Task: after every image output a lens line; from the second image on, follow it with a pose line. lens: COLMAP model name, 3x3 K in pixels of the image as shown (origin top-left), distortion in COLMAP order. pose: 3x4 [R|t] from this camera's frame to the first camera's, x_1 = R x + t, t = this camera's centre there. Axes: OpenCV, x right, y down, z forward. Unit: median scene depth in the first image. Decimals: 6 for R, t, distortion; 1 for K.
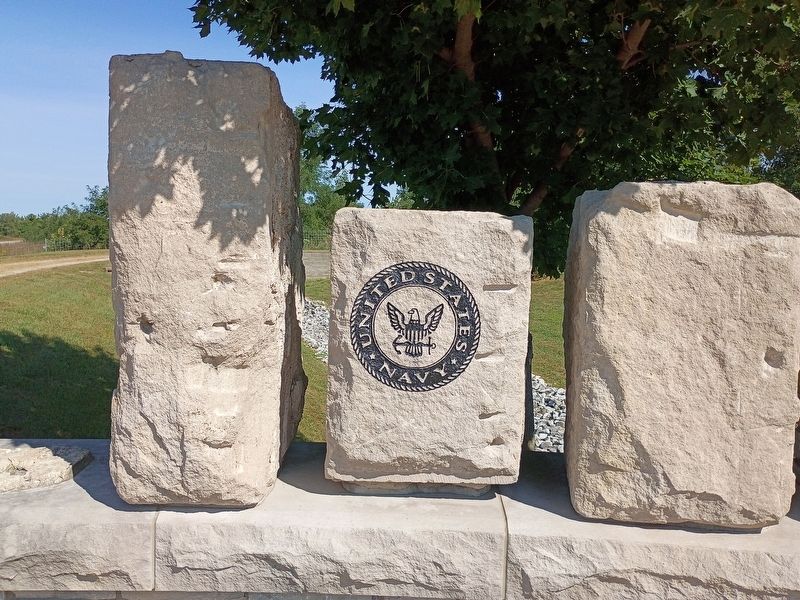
lens RADIAL K [[682.4, 0, 400.3], [0, 682.4, 297.9], [0, 0, 1]] dist [0.015825, 0.003914]
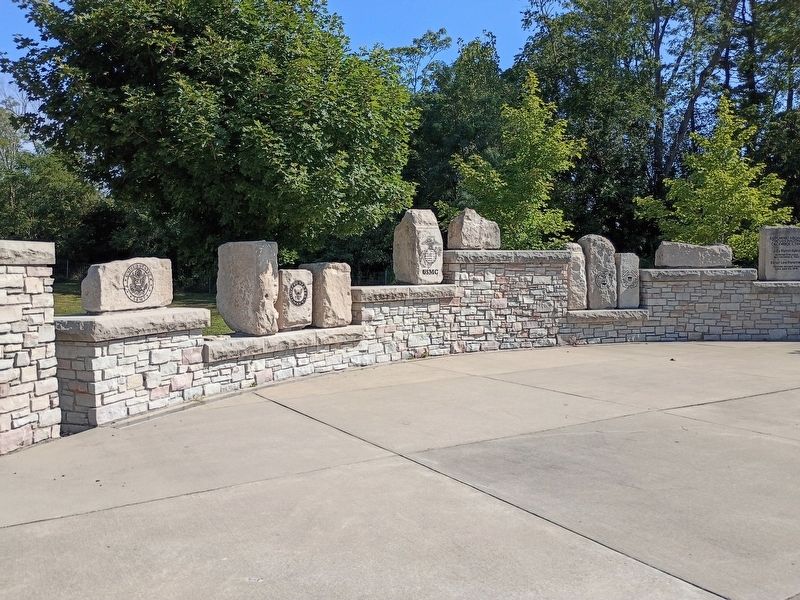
lens RADIAL K [[682.4, 0, 400.2], [0, 682.4, 299.9], [0, 0, 1]] dist [0.015825, 0.003914]
pose [[0.582449, -0.079427, 0.808978, -3.581935], [0.092399, 0.995234, 0.031188, 0.004055], [-0.807599, 0.056583, 0.587012, -2.520004]]
